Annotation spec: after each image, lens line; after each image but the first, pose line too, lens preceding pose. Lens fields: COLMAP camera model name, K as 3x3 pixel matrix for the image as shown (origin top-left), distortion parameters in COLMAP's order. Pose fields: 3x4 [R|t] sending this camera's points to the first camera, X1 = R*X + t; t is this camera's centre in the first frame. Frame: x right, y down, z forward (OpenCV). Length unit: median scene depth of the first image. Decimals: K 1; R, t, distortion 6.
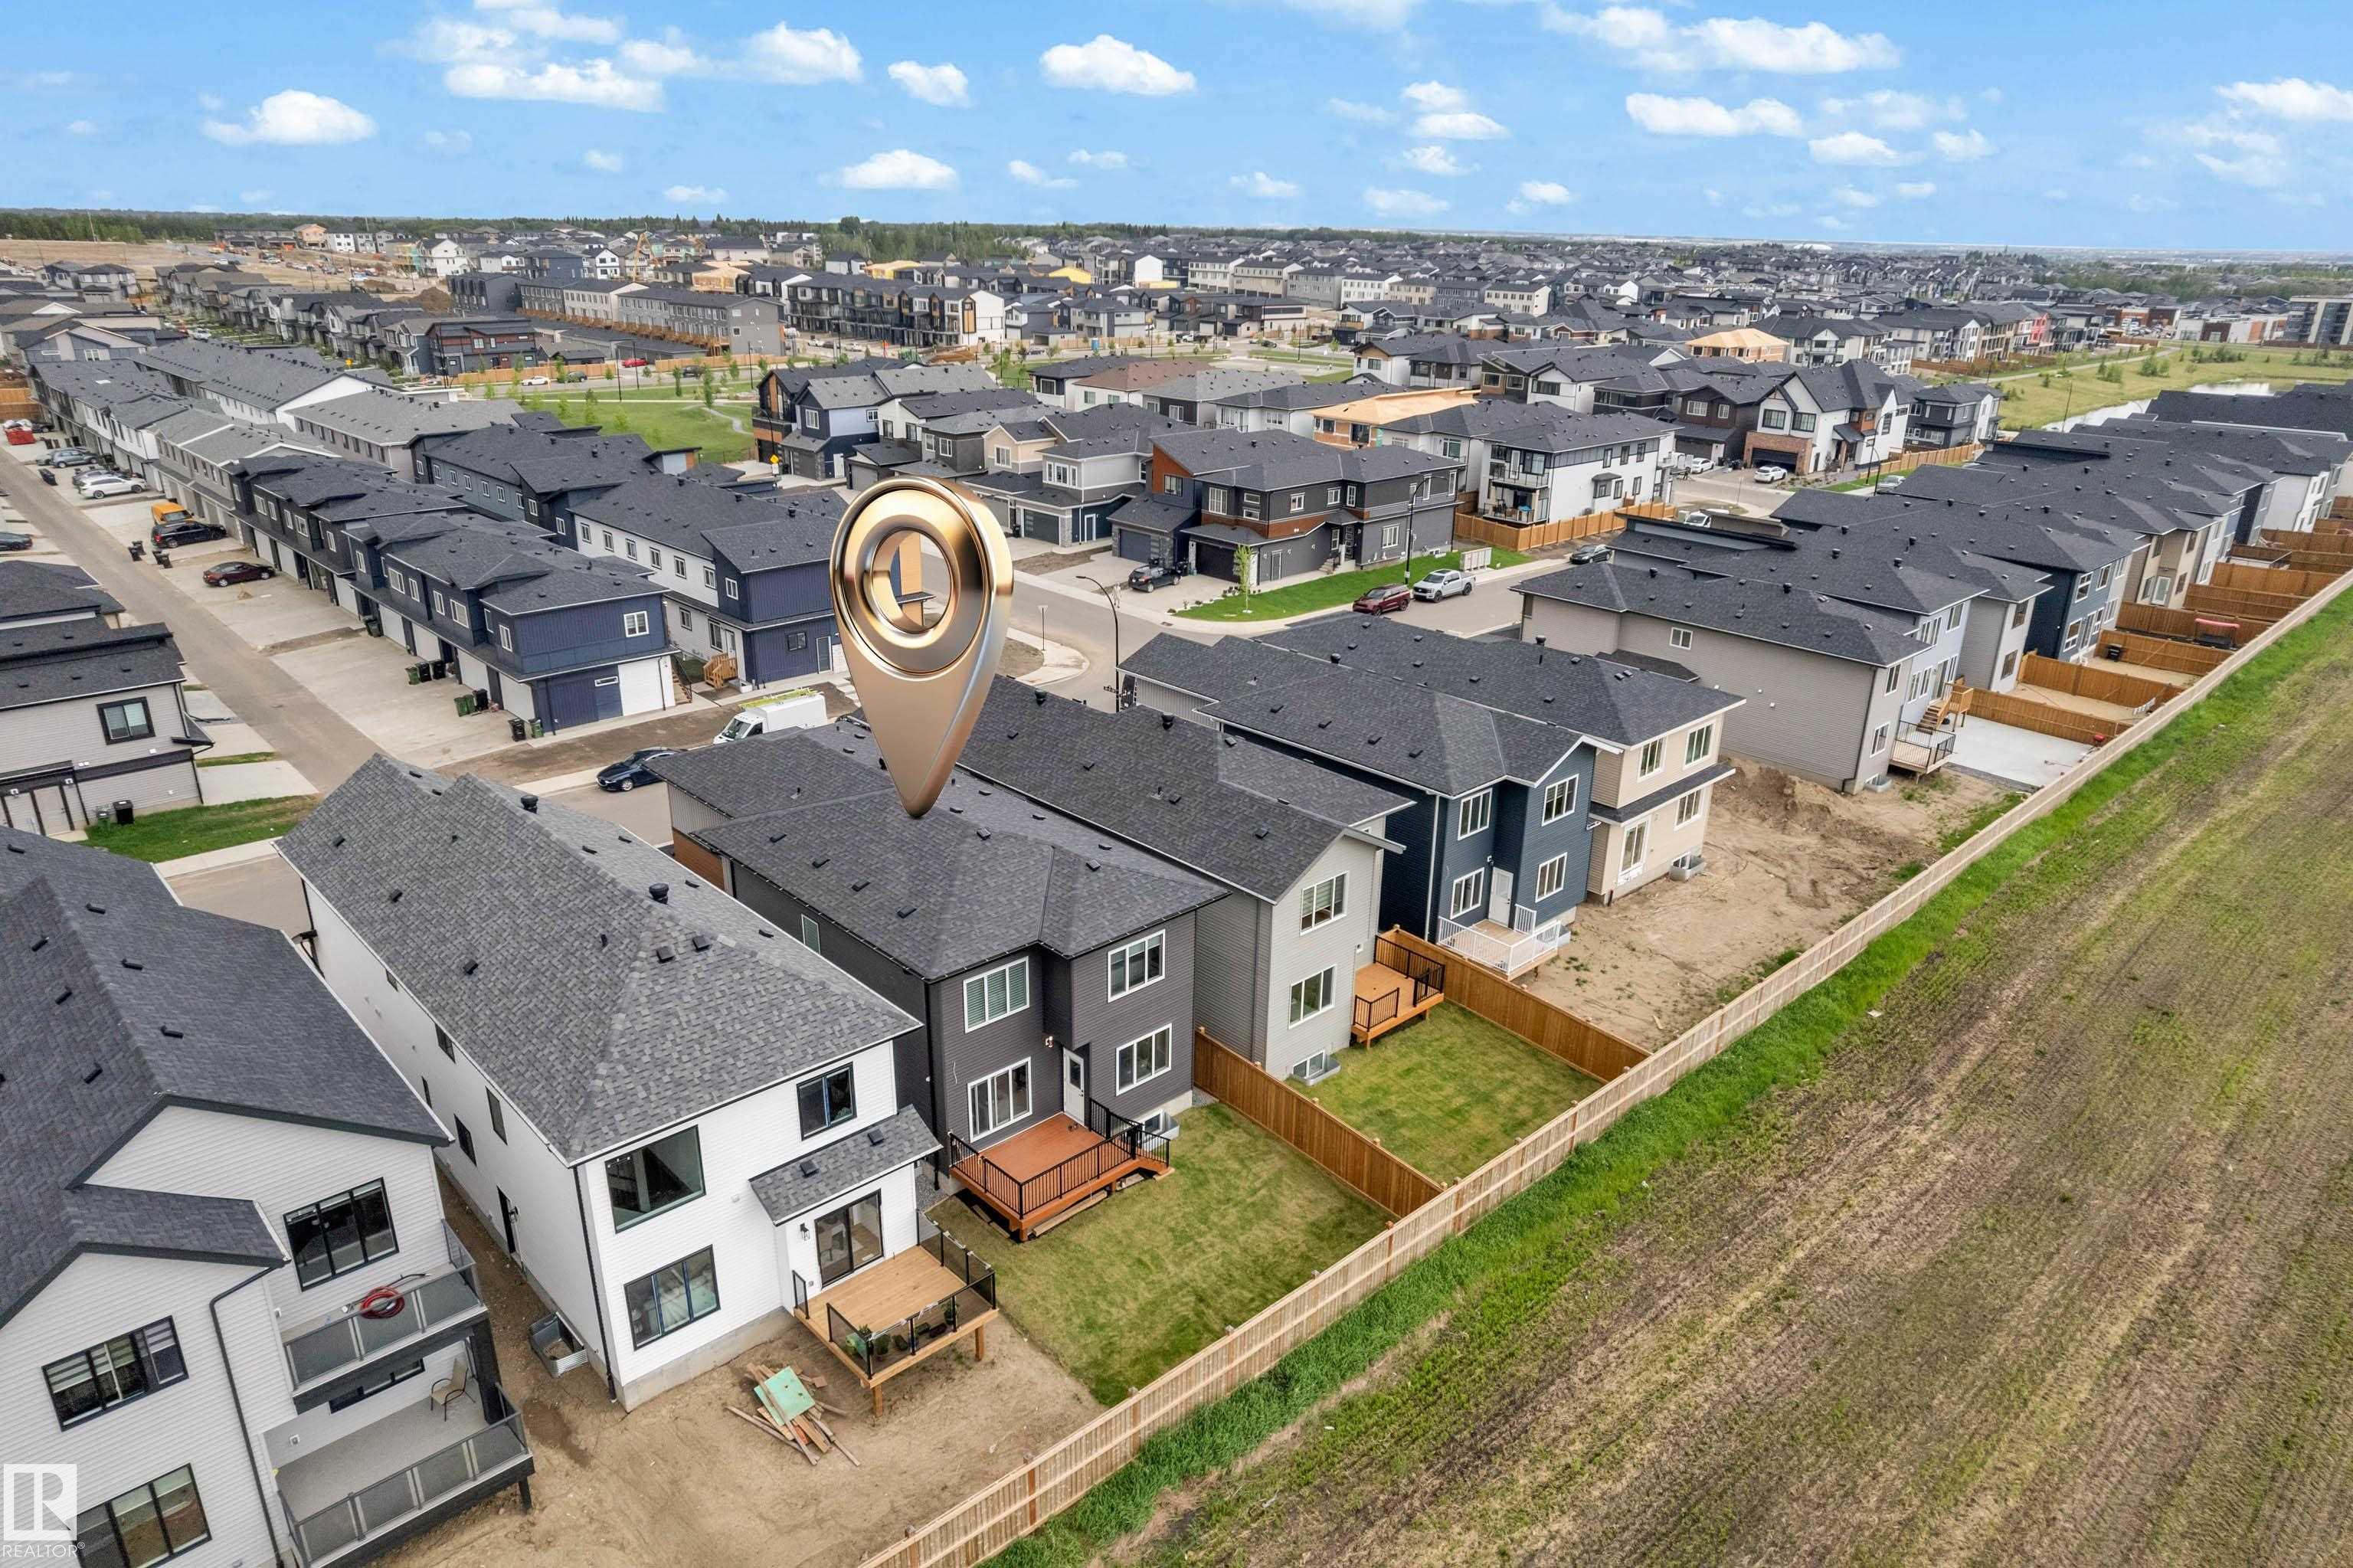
lens RADIAL K [[1509.1, 0, 1176.5], [0, 1509.1, 784.0], [0, 0, 1]] dist [-0.069349, 0.062056]
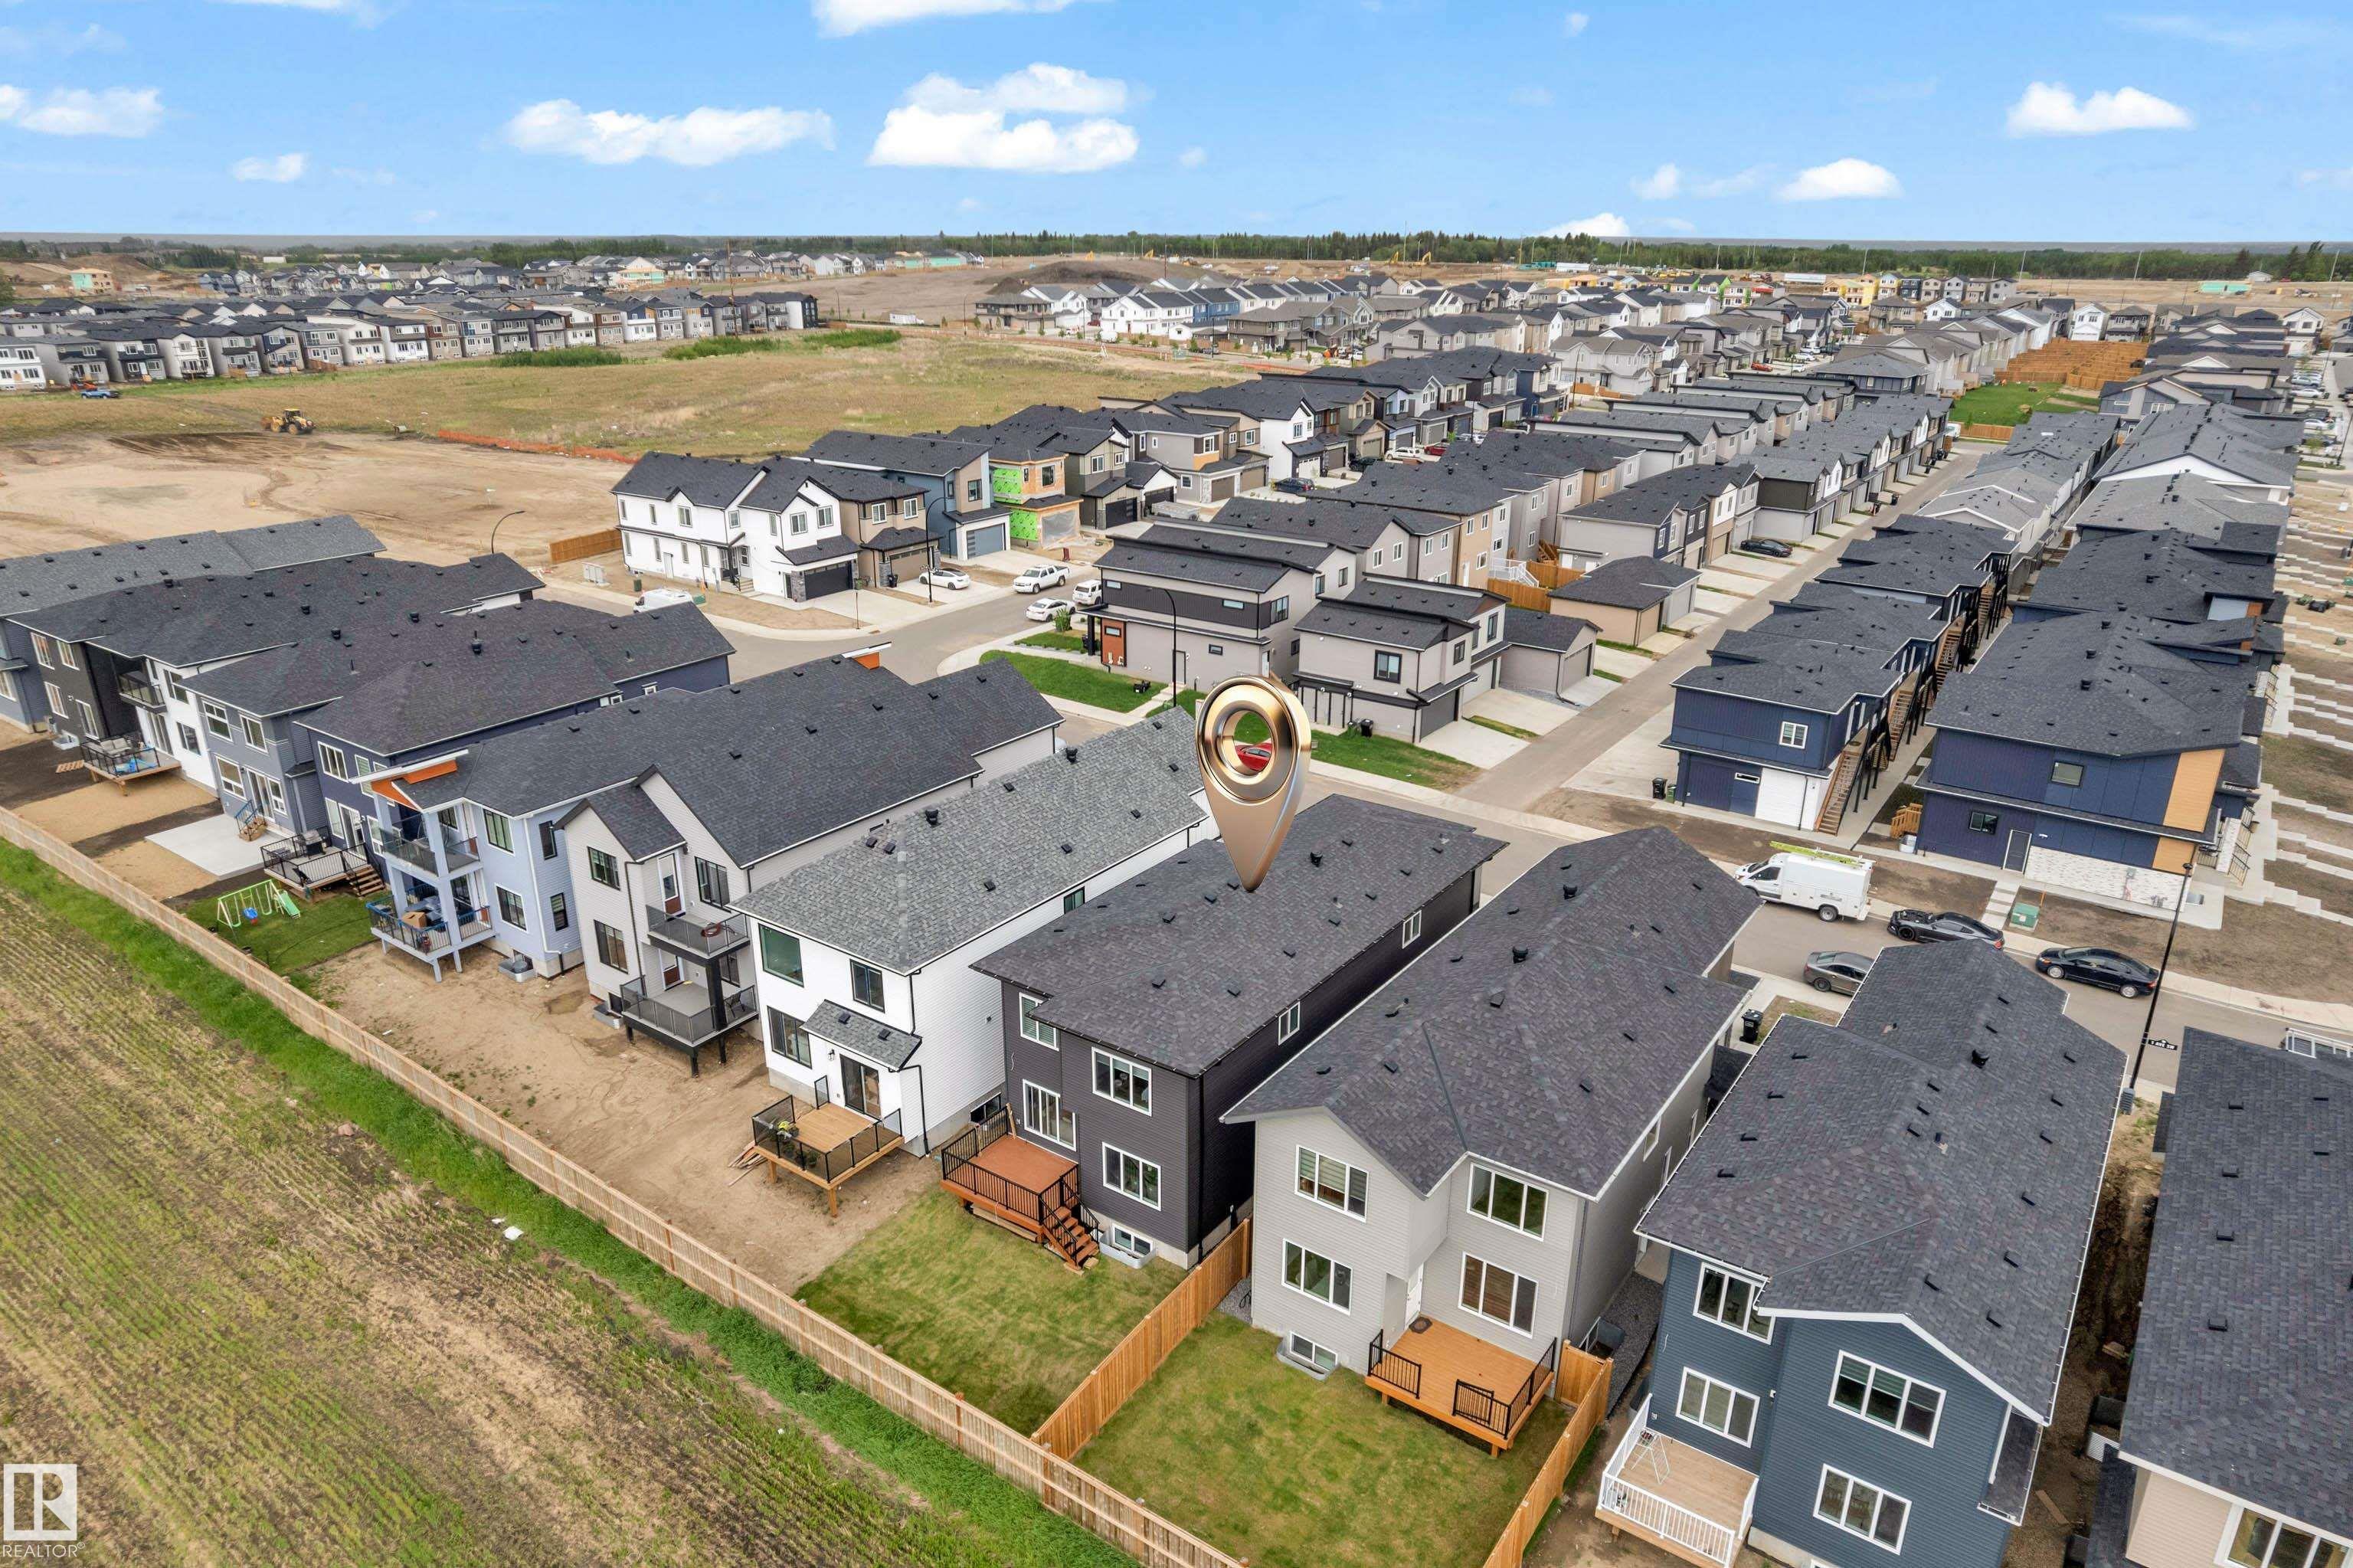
lens RADIAL K [[1509.1, 0, 1176.5], [0, 1509.1, 784.0], [0, 0, 1]] dist [-0.069349, 0.062056]
pose [[0.187012, 0.326325, -0.926574, 0.658846], [-0.345503, 0.904801, 0.248923, -0.253426], [0.919595, 0.273583, 0.281955, 0.515568]]
